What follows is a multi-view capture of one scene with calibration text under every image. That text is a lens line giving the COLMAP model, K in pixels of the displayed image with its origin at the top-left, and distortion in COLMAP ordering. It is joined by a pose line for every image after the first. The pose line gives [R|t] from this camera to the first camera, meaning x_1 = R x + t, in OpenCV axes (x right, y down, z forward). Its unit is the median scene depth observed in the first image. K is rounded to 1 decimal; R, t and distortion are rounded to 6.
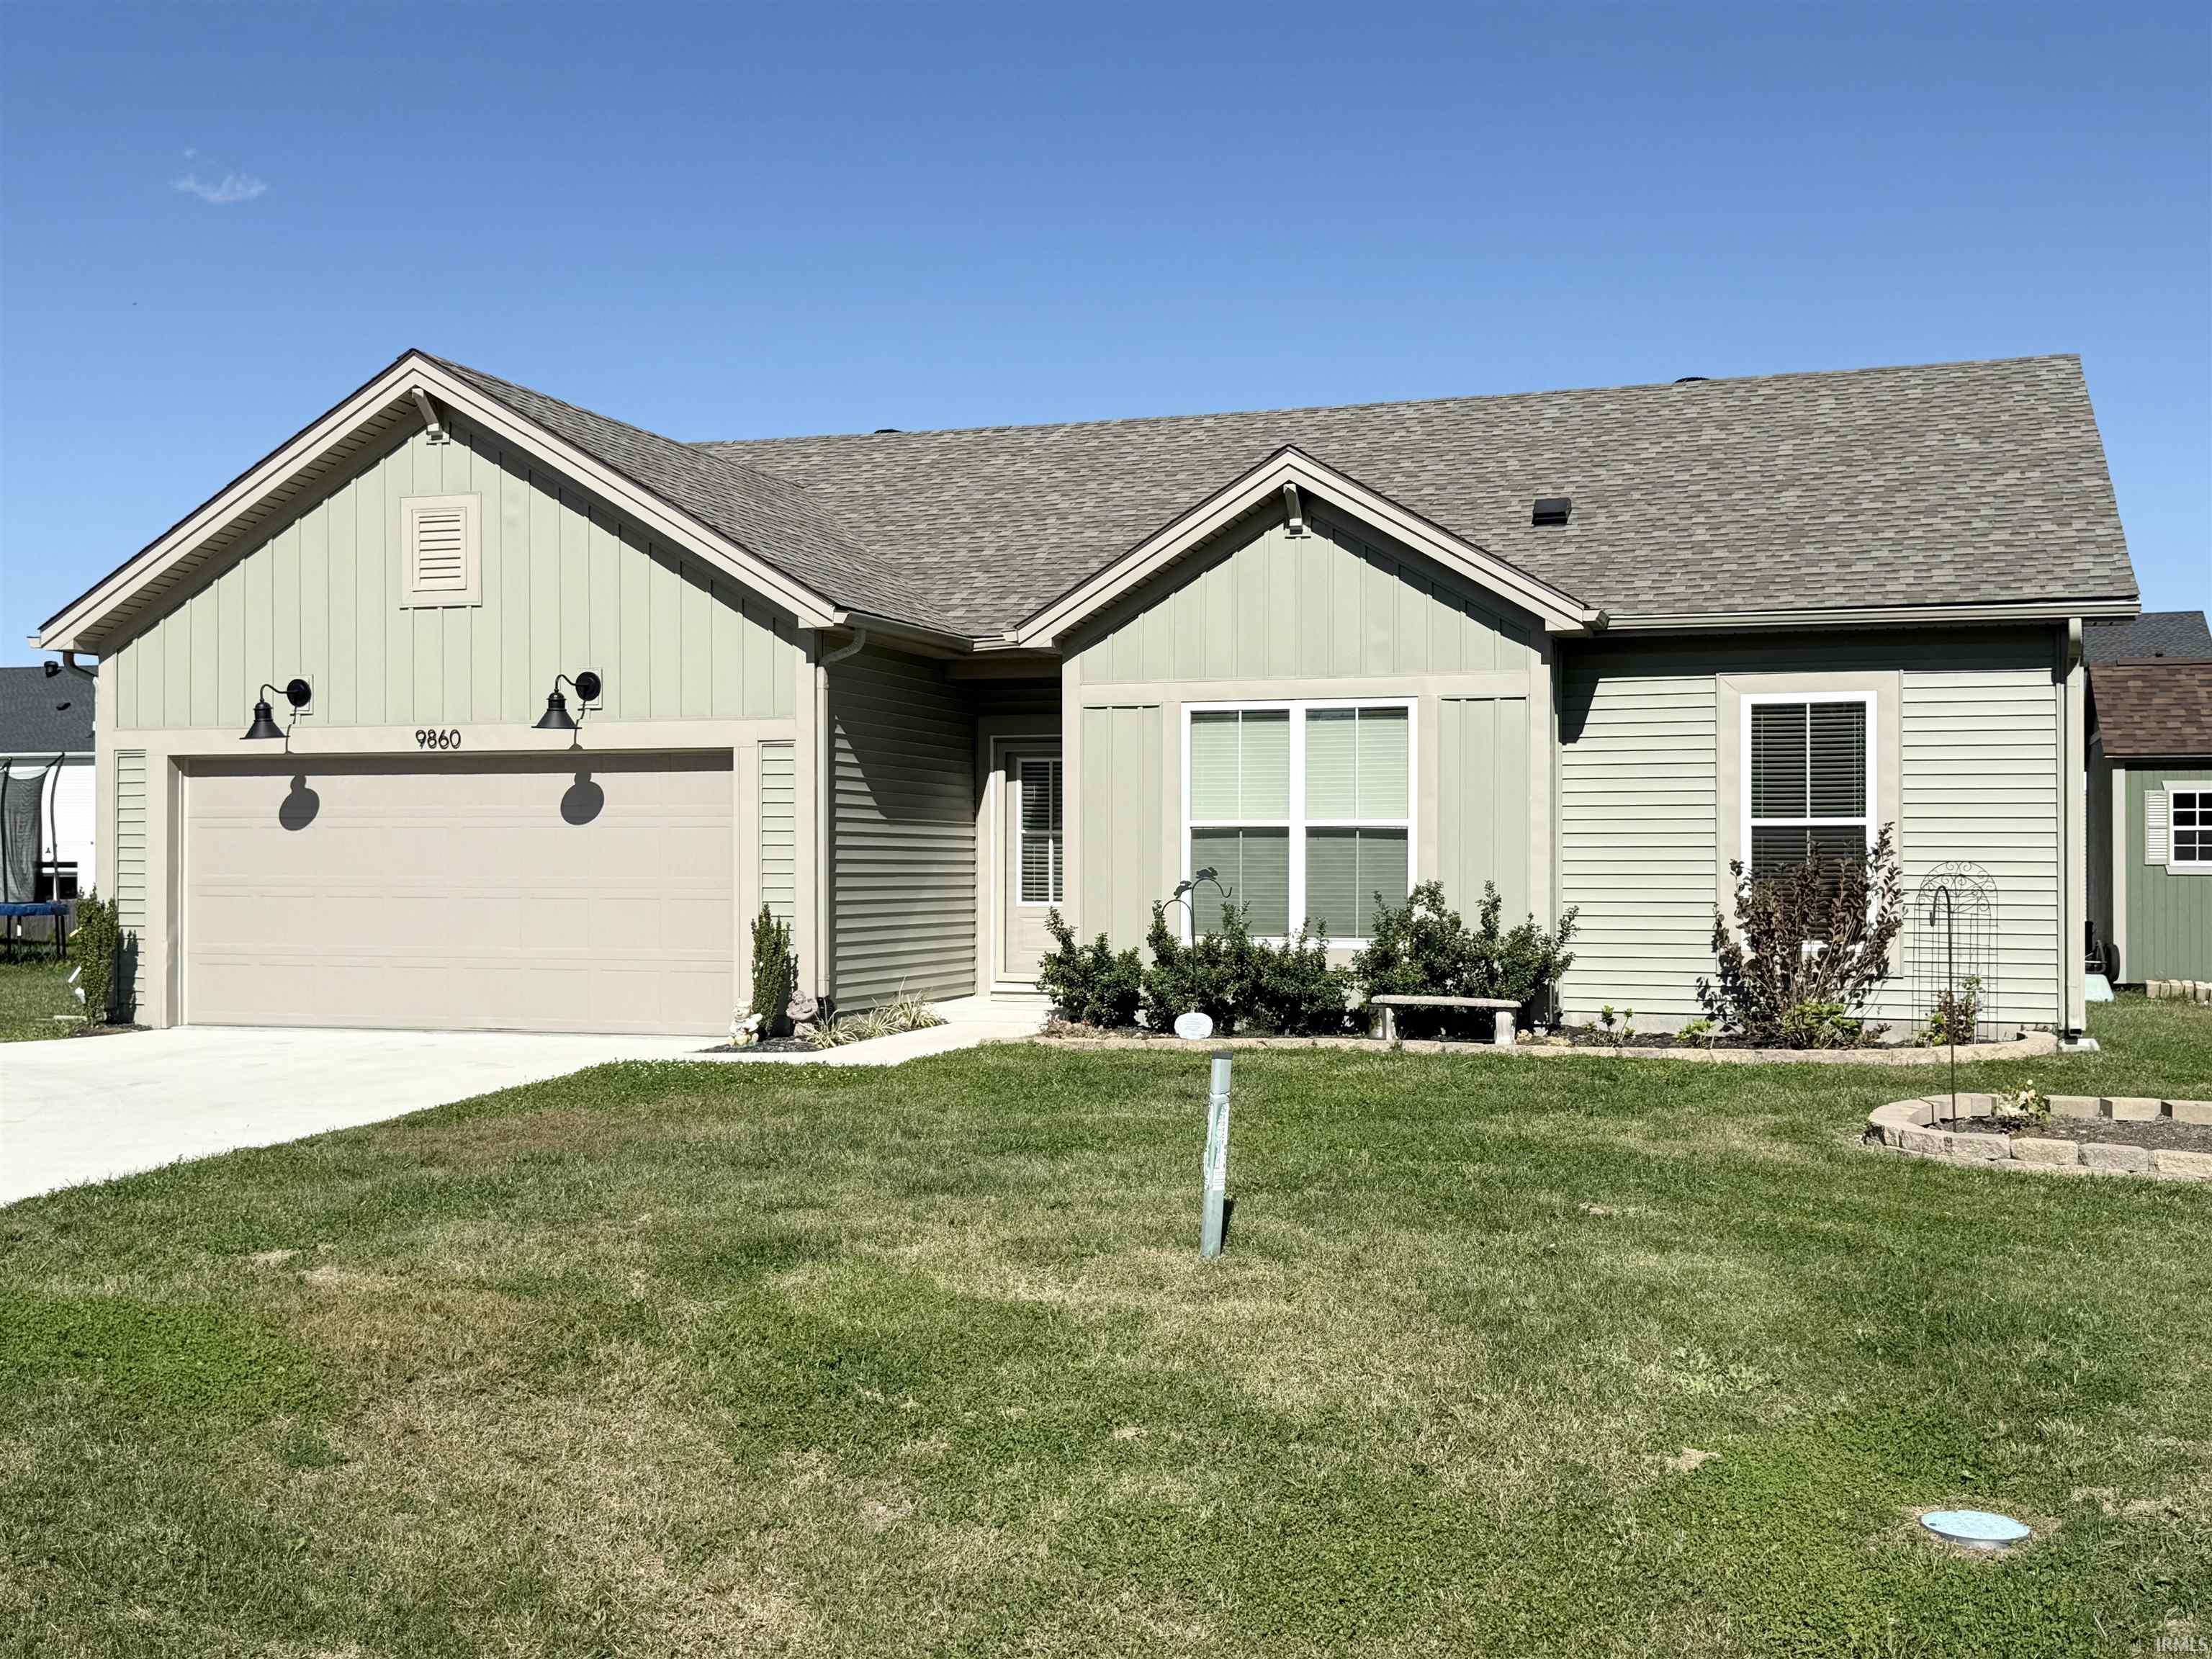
lens RADIAL K [[2404.8, 0, 1090.2], [0, 2404.8, 869.3], [0, 0, 1]] dist [0.085062, 0.000000]
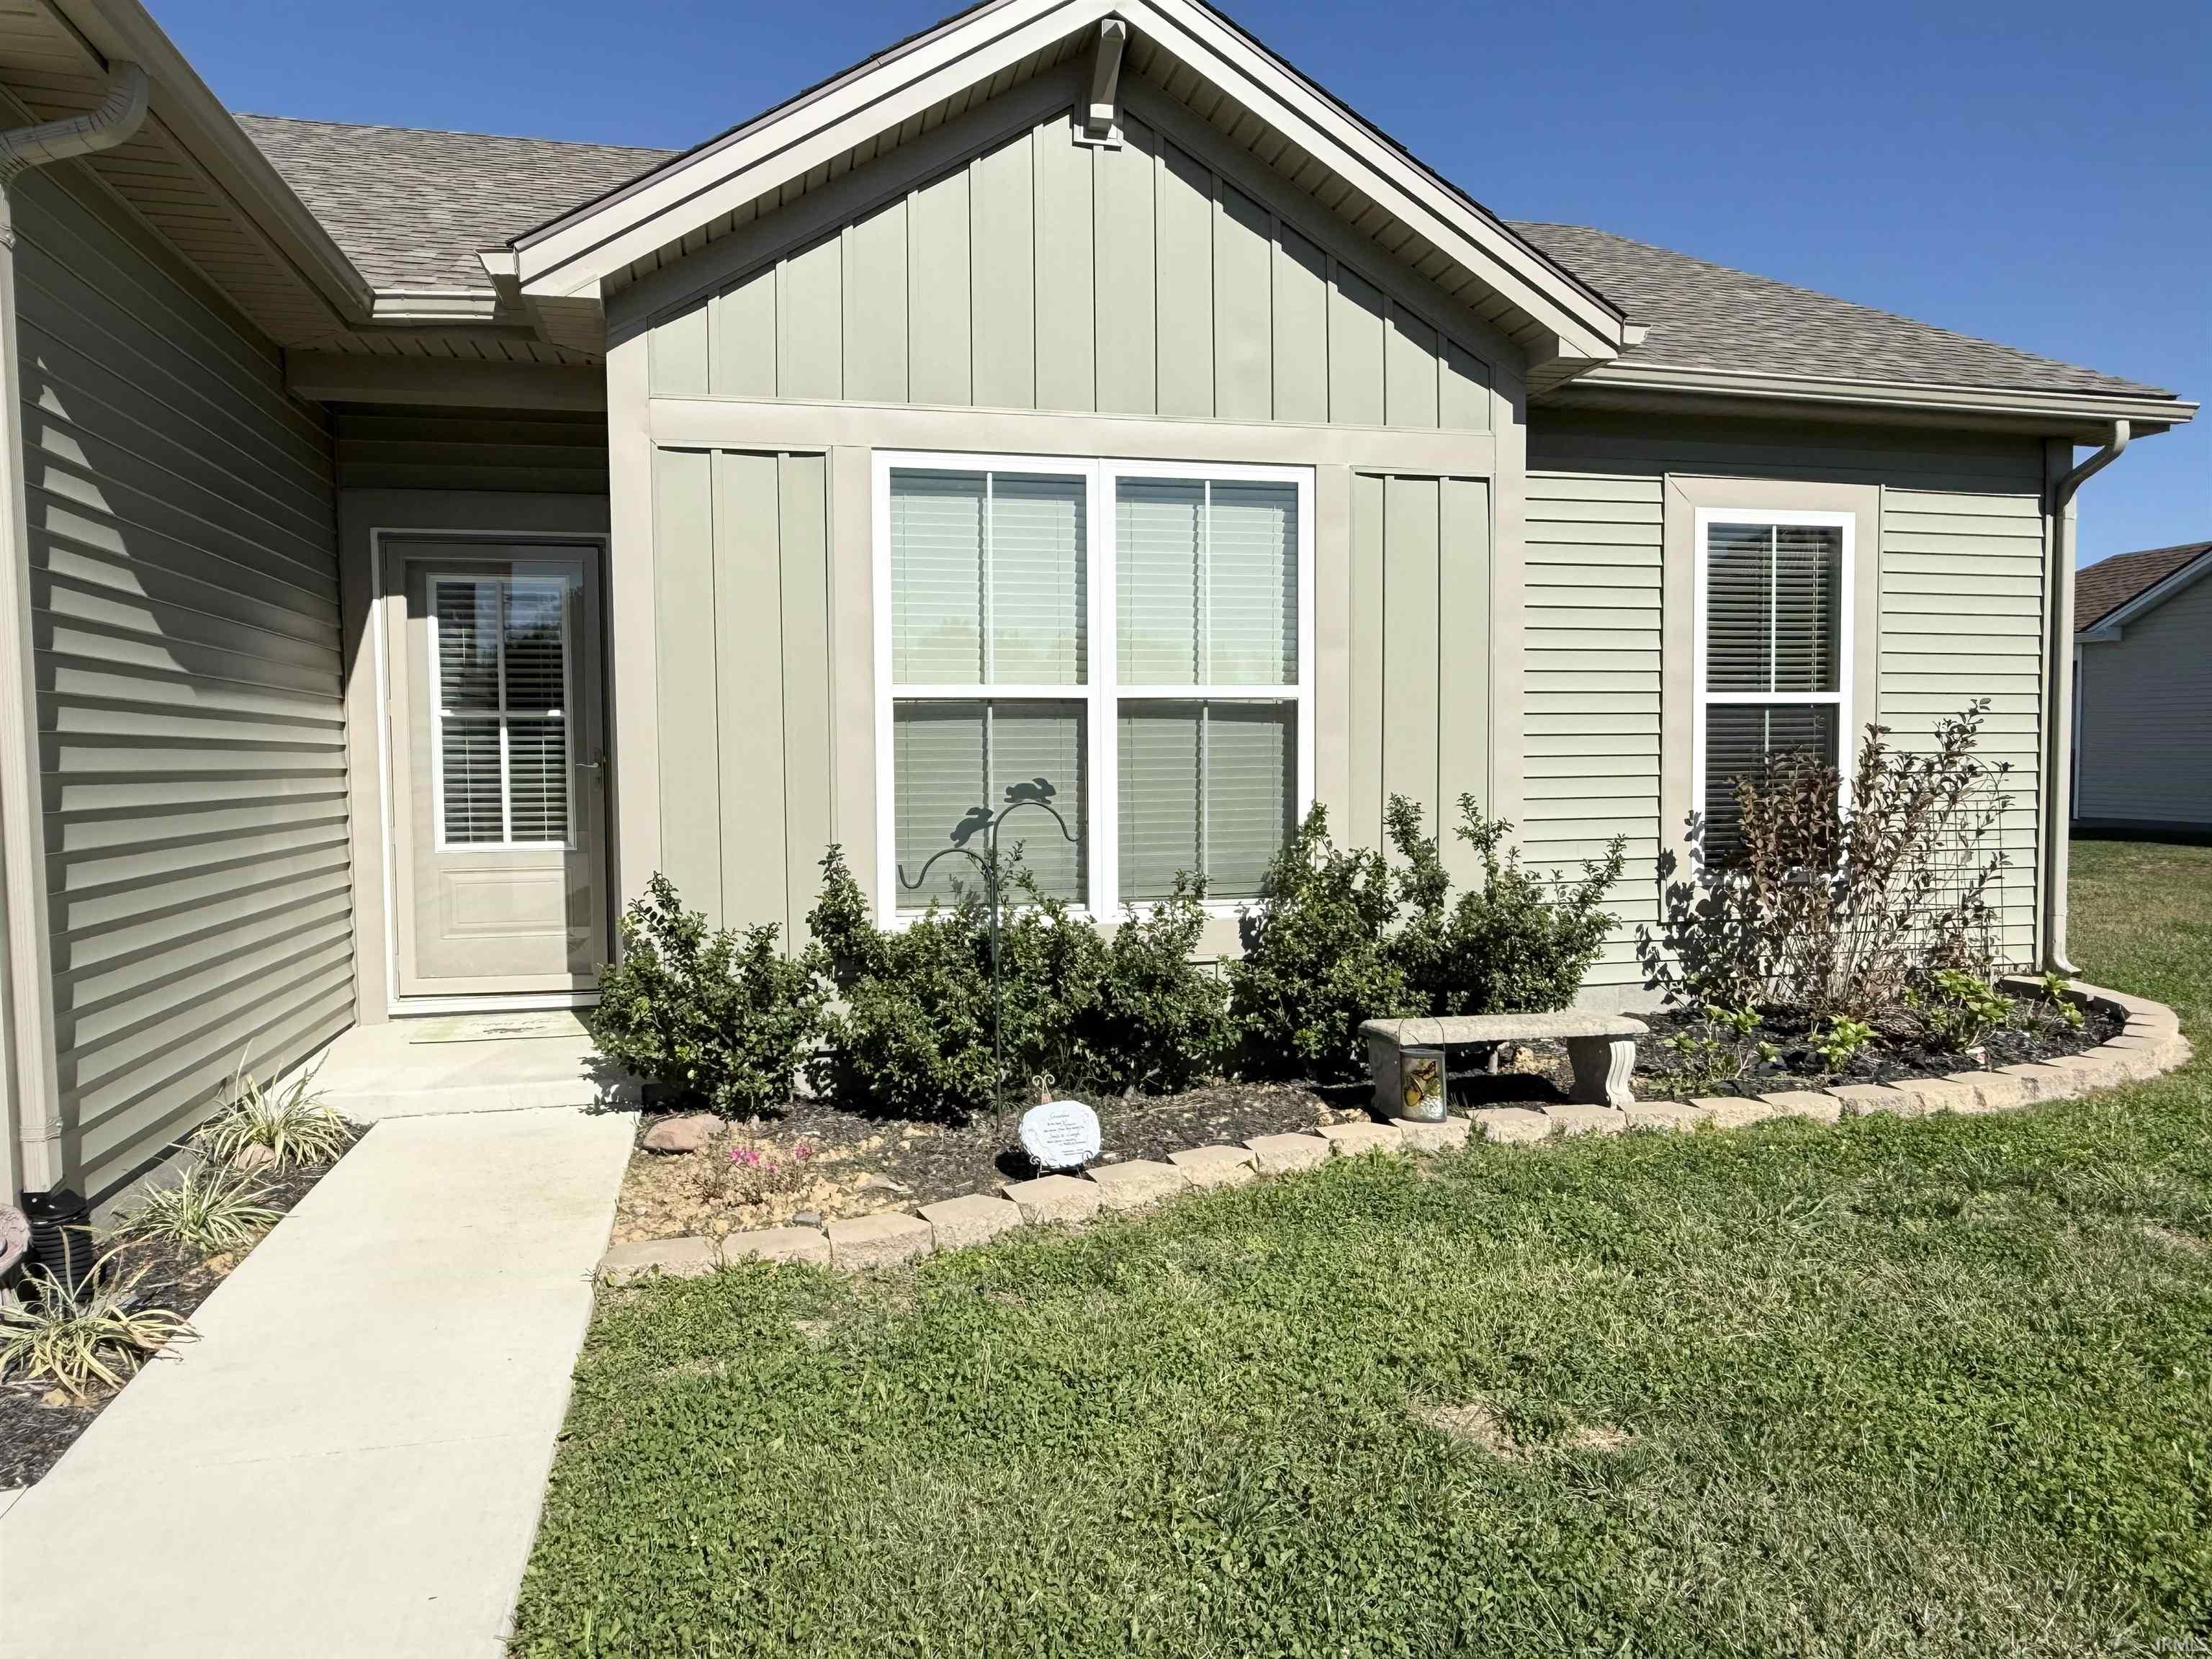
lens RADIAL K [[1462.9, 0, 1111.4], [0, 1462.9, 844.7], [0, 0, 1]] dist [-0.002757, -0.008708]
pose [[0.842293, -0.042586, 0.537335, -0.089953], [0.011756, 0.998088, 0.060673, -0.005076], [-0.538892, -0.044787, 0.841183, 0.730586]]
